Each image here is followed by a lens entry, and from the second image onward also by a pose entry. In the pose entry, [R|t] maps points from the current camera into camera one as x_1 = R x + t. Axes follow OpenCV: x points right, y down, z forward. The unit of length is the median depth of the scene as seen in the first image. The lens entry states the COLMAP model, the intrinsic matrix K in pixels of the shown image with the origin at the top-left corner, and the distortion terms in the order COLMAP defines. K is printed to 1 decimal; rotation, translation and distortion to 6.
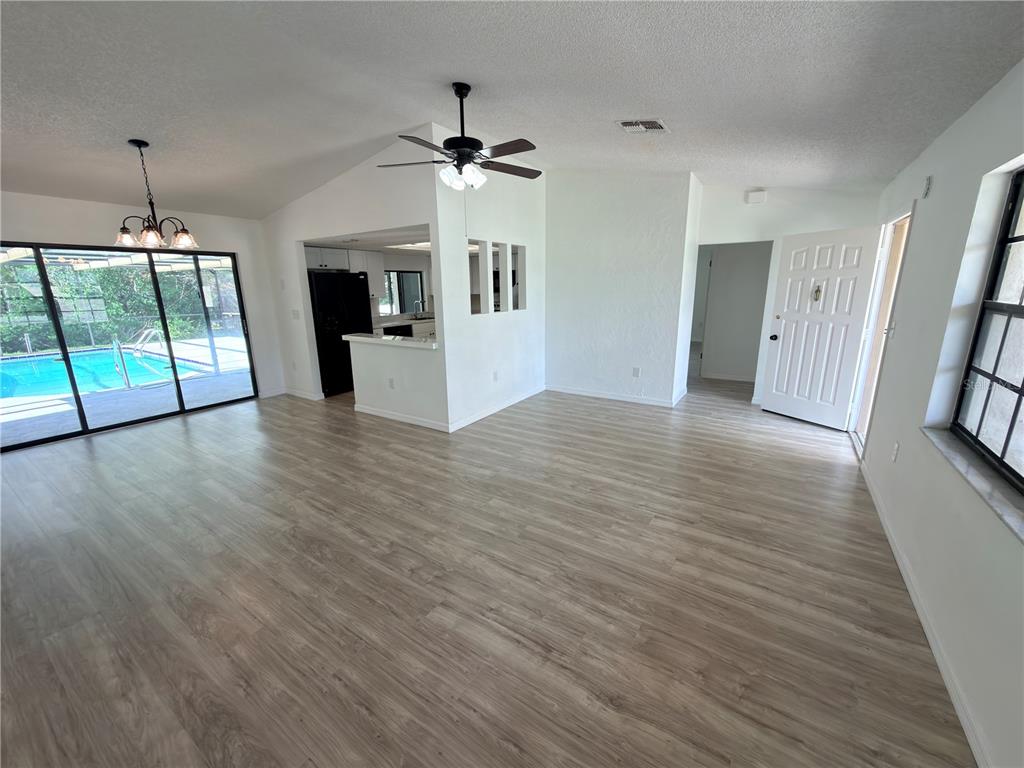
lens RADIAL K [[409.6, 0, 512.9], [0, 409.6, 385.5], [0, 0, 1]] dist [0.000287, -0.000181]
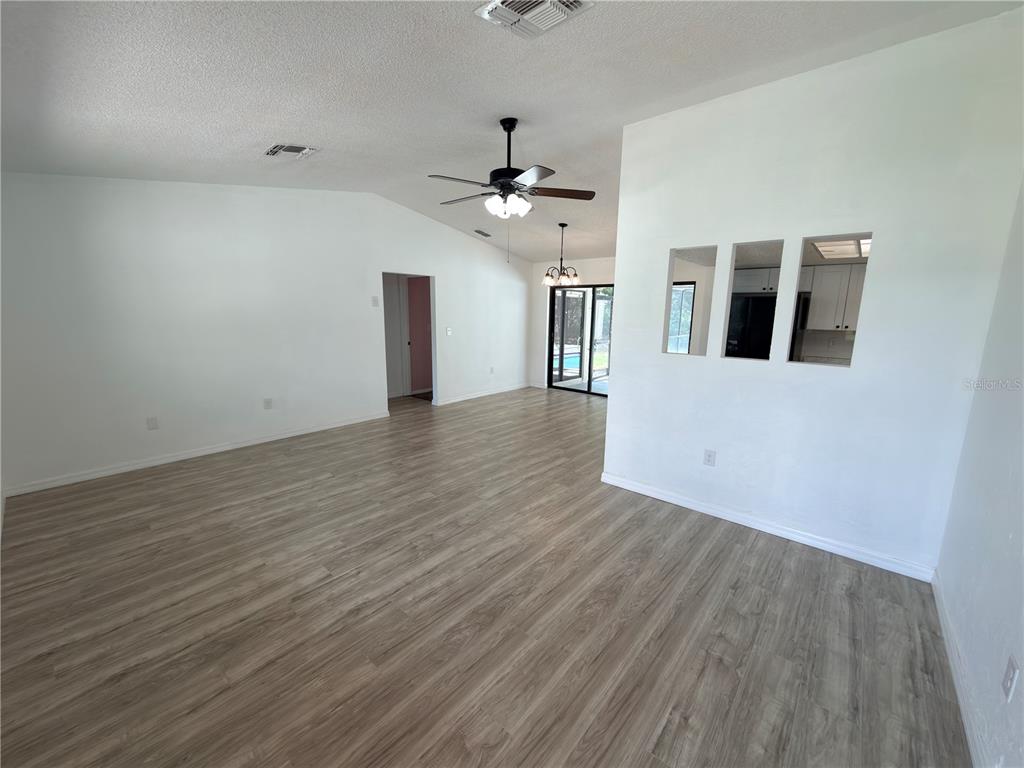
lens RADIAL K [[409.6, 0, 510.4], [0, 409.6, 384.5], [0, 0, 1]] dist [0.000287, -0.000181]
pose [[-0.136624, 0.190114, -0.972209, 0.976996], [-0.248269, 0.943519, 0.219393, -0.315777], [0.959008, 0.271344, -0.081708, 1.221820]]
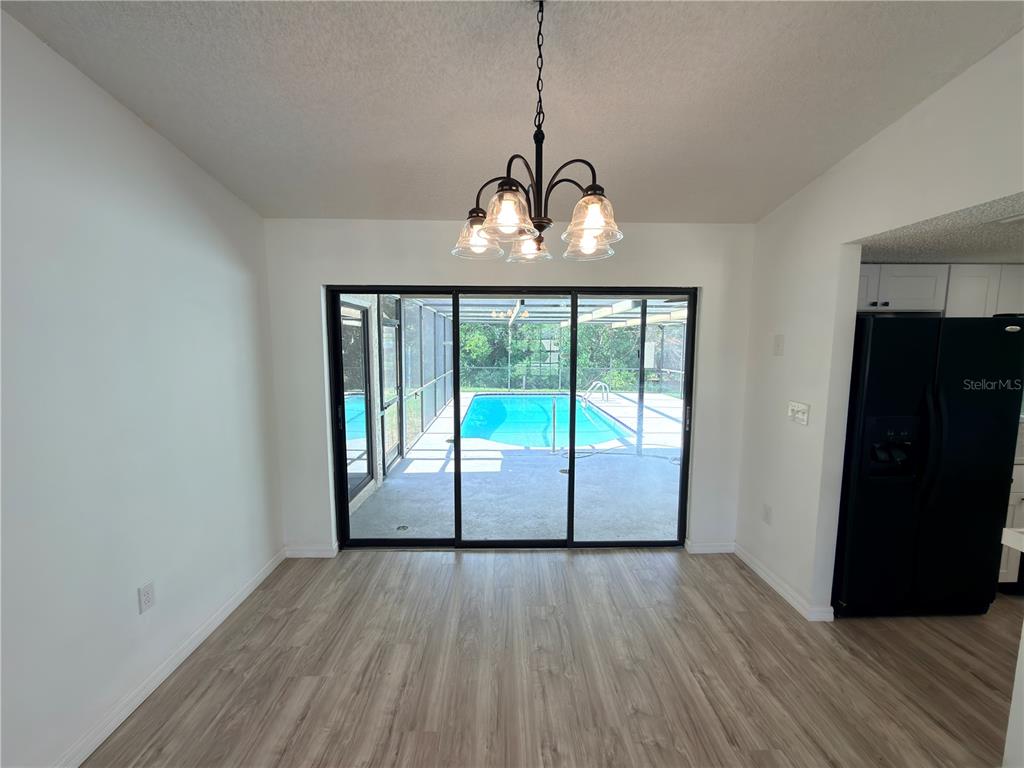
lens RADIAL K [[409.6, 0, 510.5], [0, 409.6, 384.9], [0, 0, 1]] dist [0.000287, -0.000181]
pose [[0.568476, 0.099812, -0.816623, -0.647814], [-0.205742, 0.978320, -0.023648, -0.236359], [0.796559, 0.181457, 0.576687, 0.913805]]
